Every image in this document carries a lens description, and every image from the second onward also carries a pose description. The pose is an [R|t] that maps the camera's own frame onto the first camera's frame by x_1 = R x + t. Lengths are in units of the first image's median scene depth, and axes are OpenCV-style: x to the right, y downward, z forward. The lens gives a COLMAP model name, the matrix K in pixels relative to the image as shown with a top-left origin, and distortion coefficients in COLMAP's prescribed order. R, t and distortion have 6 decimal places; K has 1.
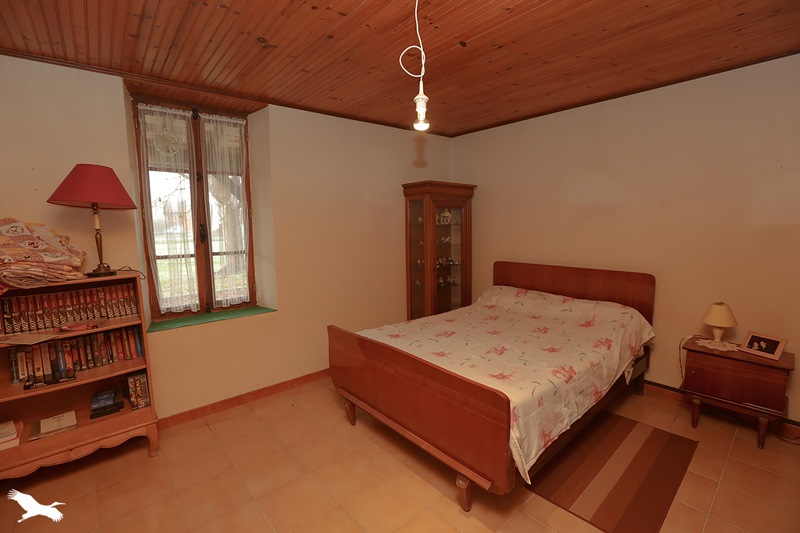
lens RADIAL K [[360.3, 0, 399.7], [0, 360.3, 265.9], [0, 0, 1]] dist [-0.005163, 0.000567]
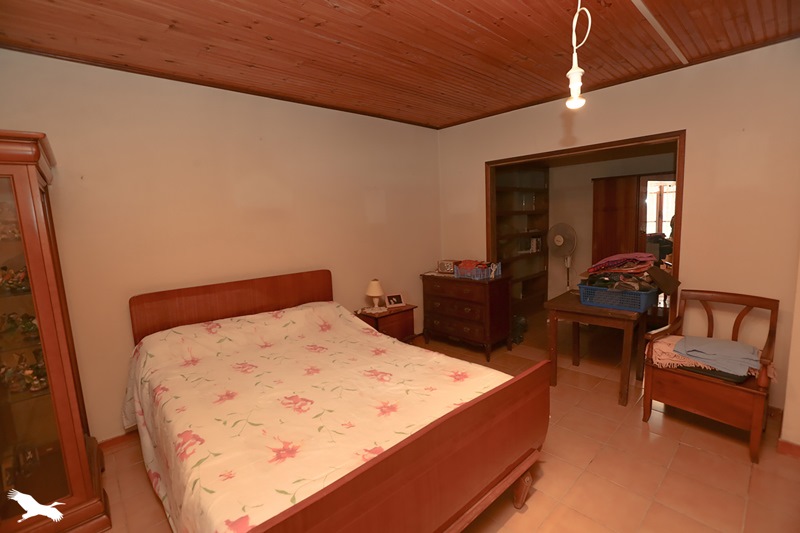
lens RADIAL K [[360.3, 0, 400.1], [0, 360.3, 266.6], [0, 0, 1]] dist [-0.005163, 0.000567]
pose [[0.015080, -0.117113, 0.993004, -0.497319], [0.161159, 0.980417, 0.113181, -0.090292], [-0.986813, 0.158325, 0.033658, 0.830331]]
